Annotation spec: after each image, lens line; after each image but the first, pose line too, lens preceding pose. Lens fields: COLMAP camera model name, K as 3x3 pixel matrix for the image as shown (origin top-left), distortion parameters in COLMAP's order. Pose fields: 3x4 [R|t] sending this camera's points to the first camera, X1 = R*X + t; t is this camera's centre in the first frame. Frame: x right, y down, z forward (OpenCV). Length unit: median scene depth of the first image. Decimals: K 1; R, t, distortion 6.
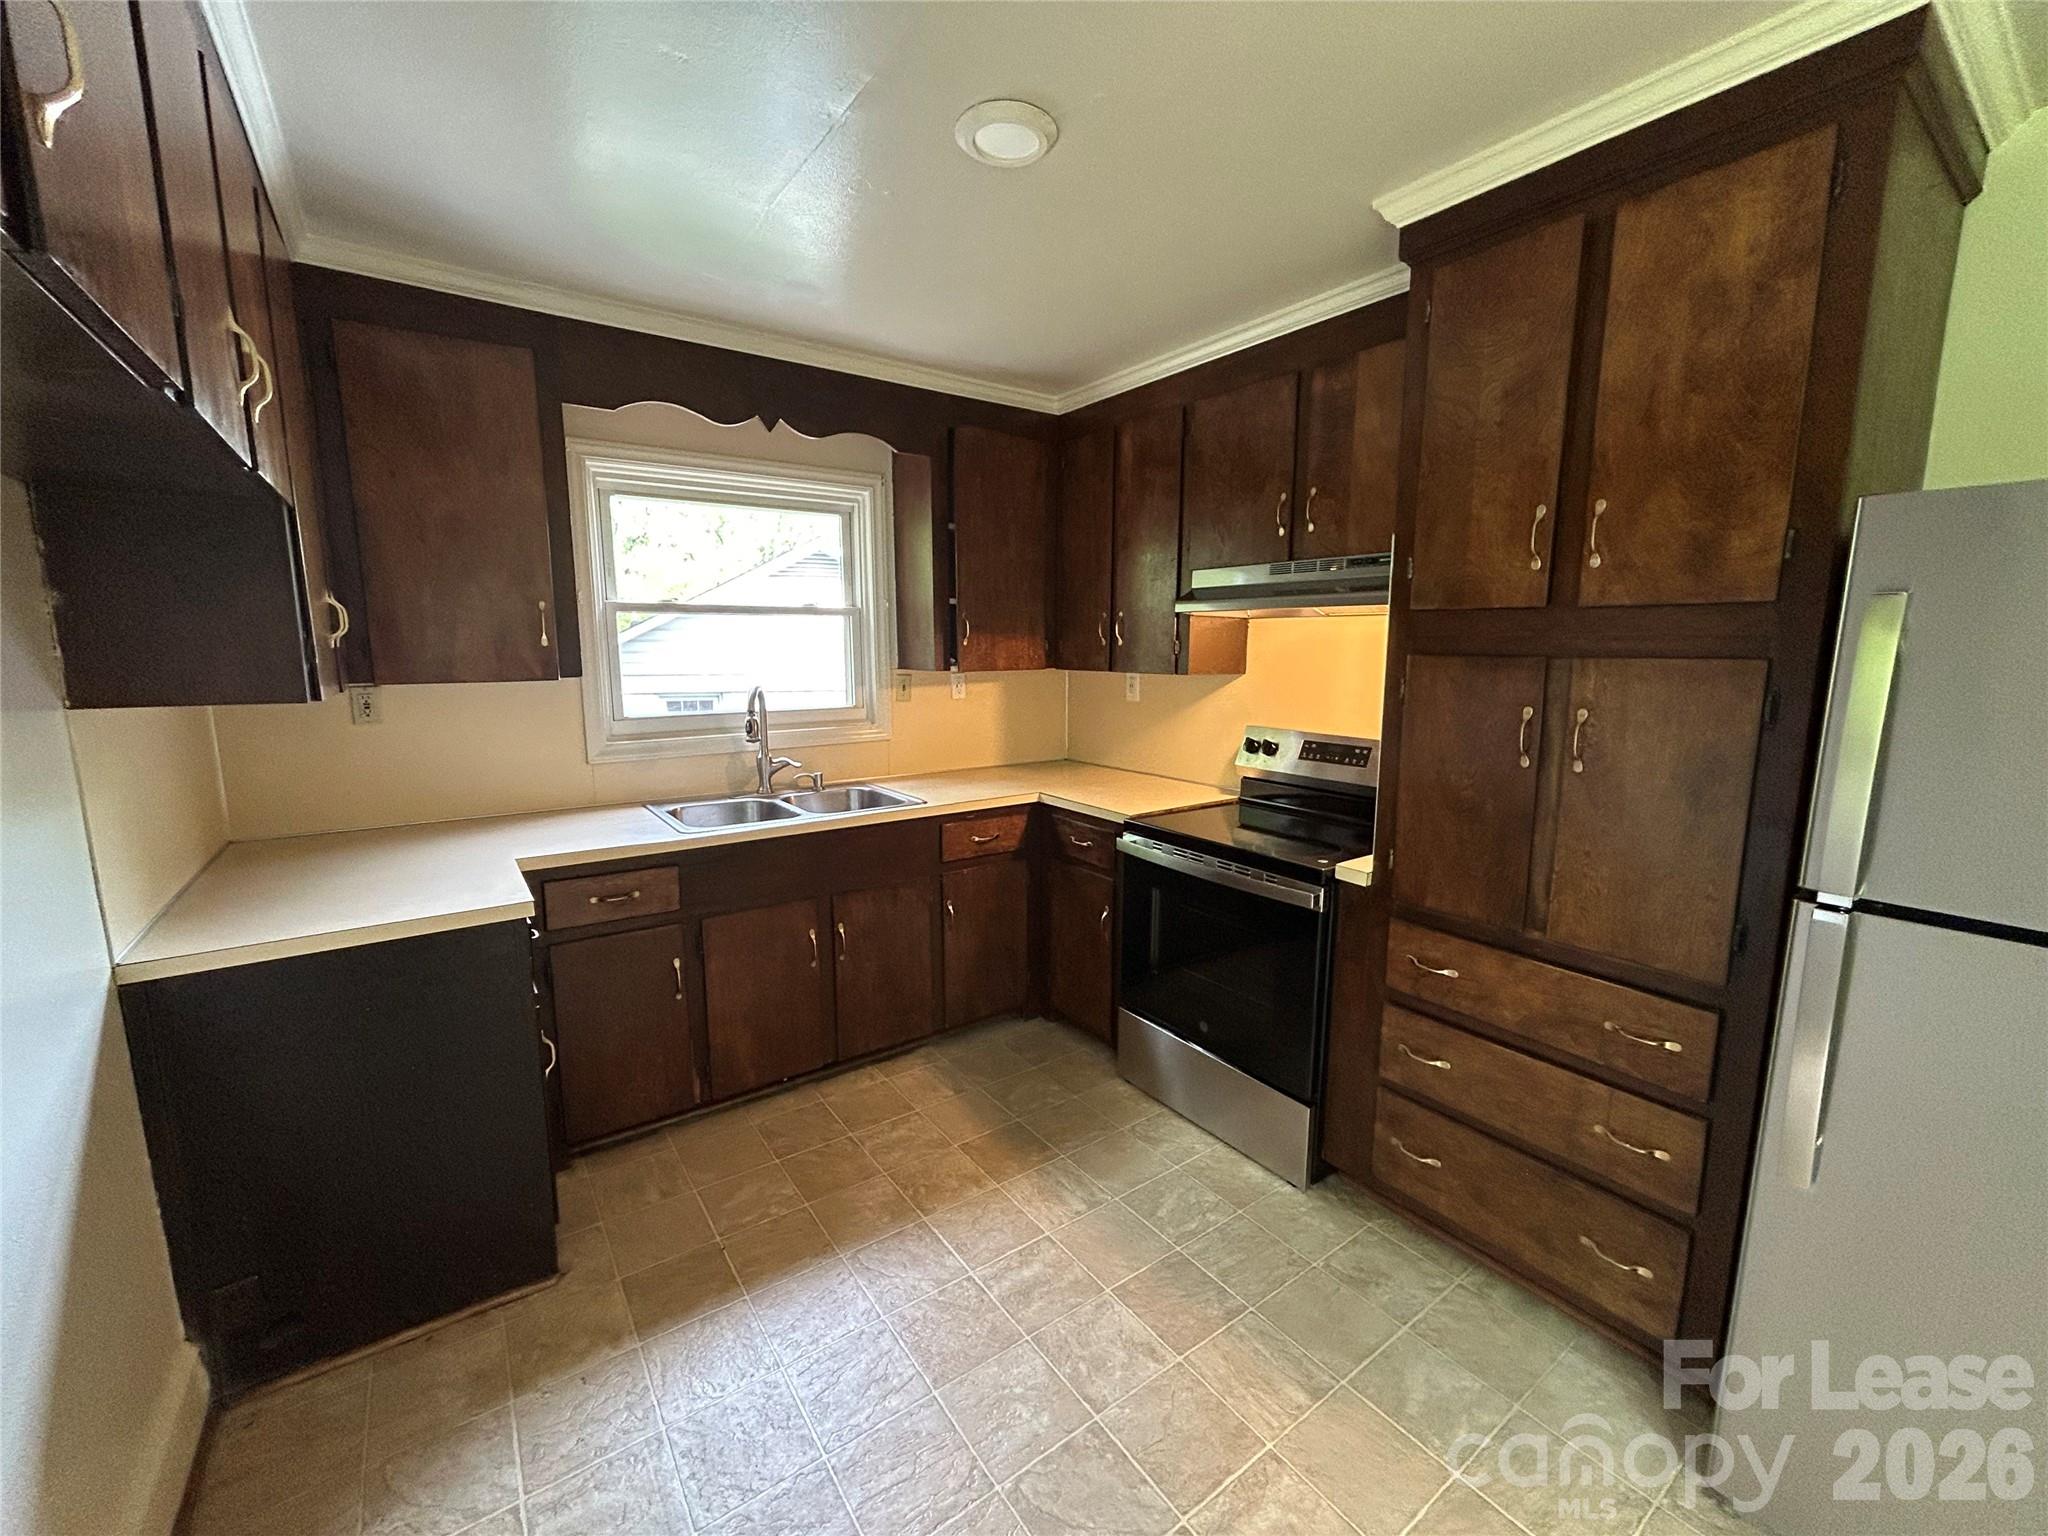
lens RADIAL K [[827.7, 0, 1019.2], [0, 827.7, 765.3], [0, 0, 1]] dist [0.000662, -0.000043]
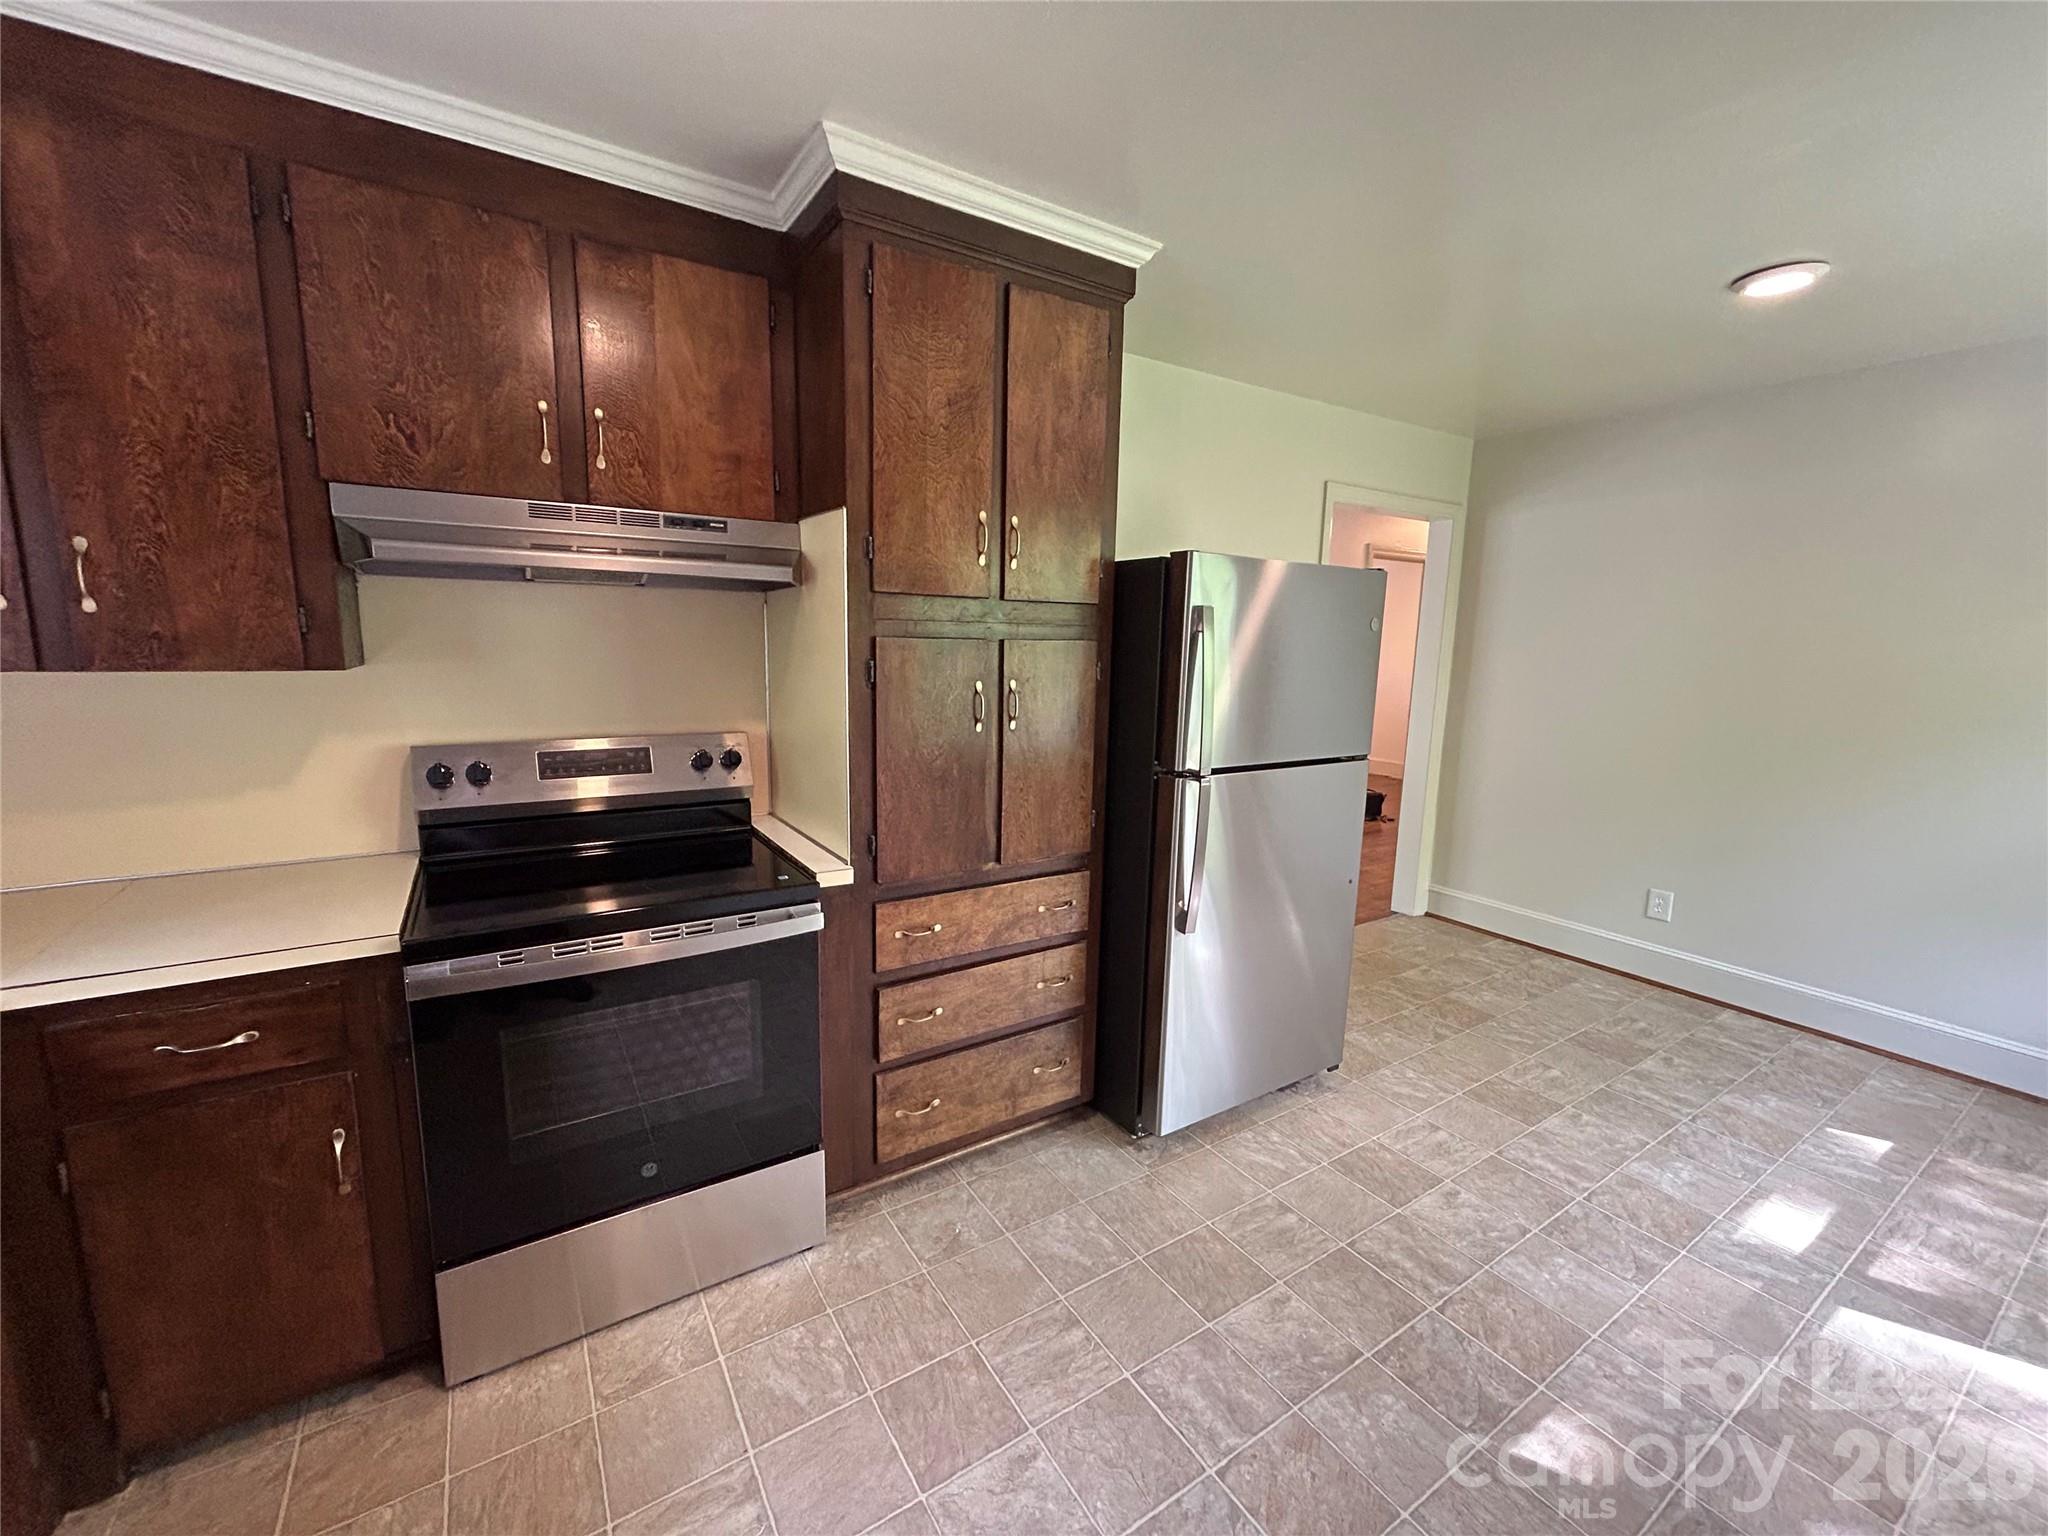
lens RADIAL K [[827.7, 0, 1022.0], [0, 827.7, 769.1], [0, 0, 1]] dist [0.000662, -0.000043]
pose [[0.045323, -0.159181, 0.986208, -0.501526], [0.129211, 0.979864, 0.152219, -0.103409], [-0.990581, 0.120530, 0.064979, 0.760111]]
